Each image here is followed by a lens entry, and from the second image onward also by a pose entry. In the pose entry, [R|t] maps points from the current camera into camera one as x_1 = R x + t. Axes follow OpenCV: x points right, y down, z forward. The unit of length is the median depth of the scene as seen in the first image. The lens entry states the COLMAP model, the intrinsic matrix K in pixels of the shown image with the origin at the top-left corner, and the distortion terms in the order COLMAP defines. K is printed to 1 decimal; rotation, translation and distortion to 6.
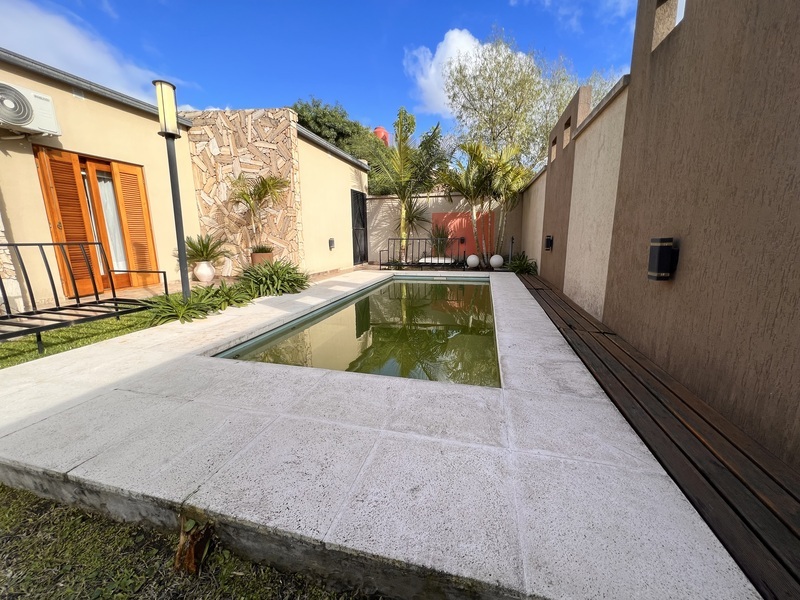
lens RADIAL K [[315.7, 0, 400.5], [0, 315.7, 295.2], [0, 0, 1]] dist [-0.000070, 0.000130]
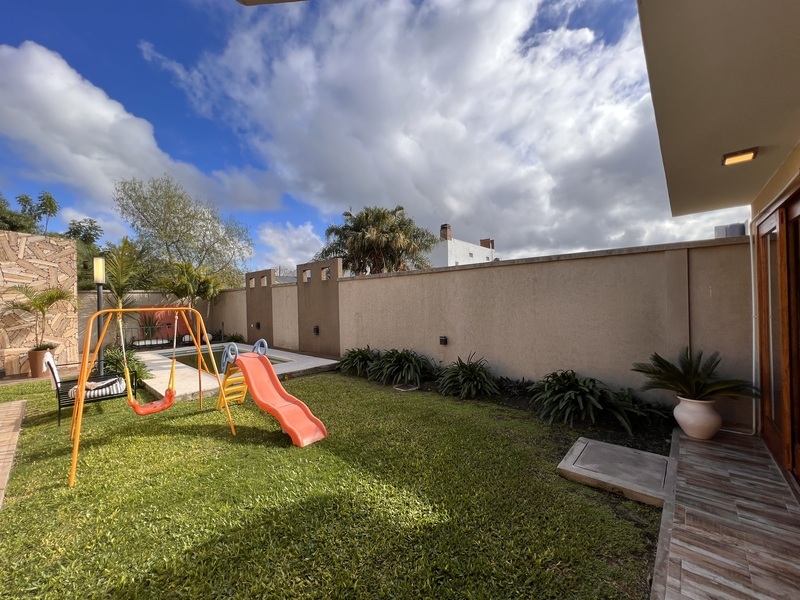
lens RADIAL K [[321.4, 0, 397.9], [0, 321.4, 299.5], [0, 0, 1]] dist [-0.001502, 0.000489]
pose [[0.455213, 0.001446, 0.890382, -0.862941], [0.182548, 0.978605, -0.094918, 0.035015], [-0.871469, 0.205745, 0.445209, -0.695871]]
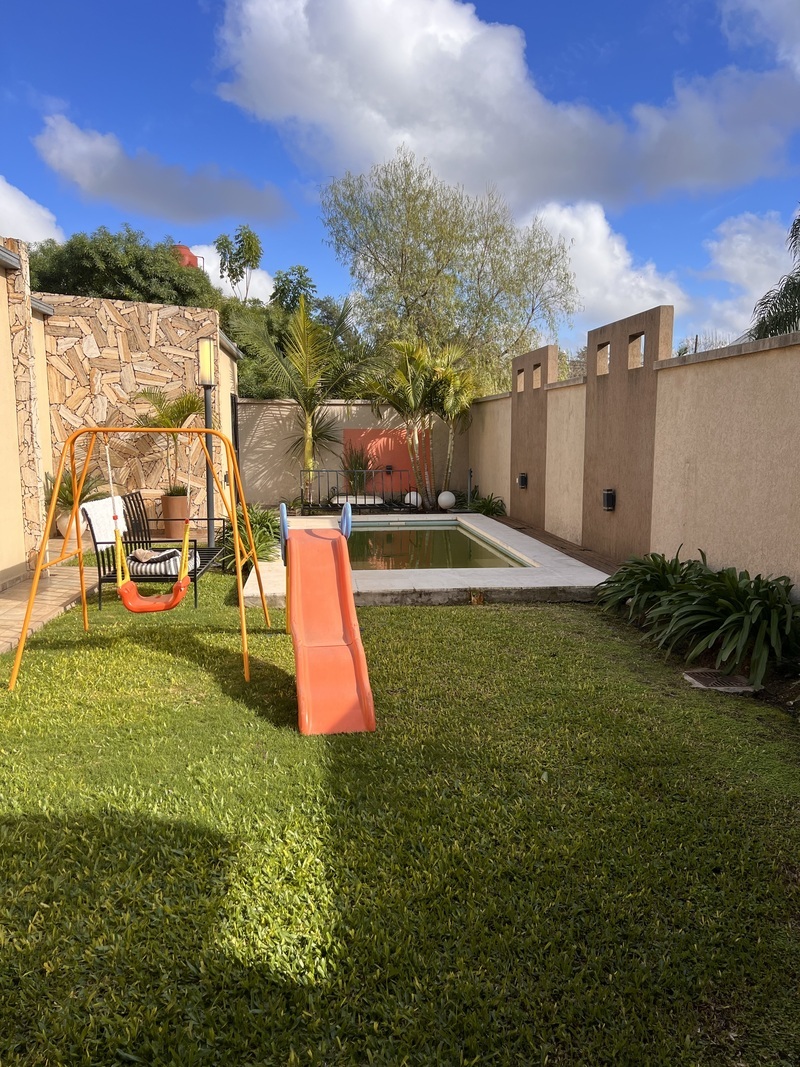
lens RADIAL K [[801.4, 0, 400.0], [0, 801.4, 533.5], [0, 0, 1]] dist [0.061587, -0.083630]
pose [[0.929876, -0.035309, 0.366174, -0.616326], [0.057795, 0.997044, -0.050623, 0.075230], [-0.363304, 0.068236, 0.929169, -0.881906]]
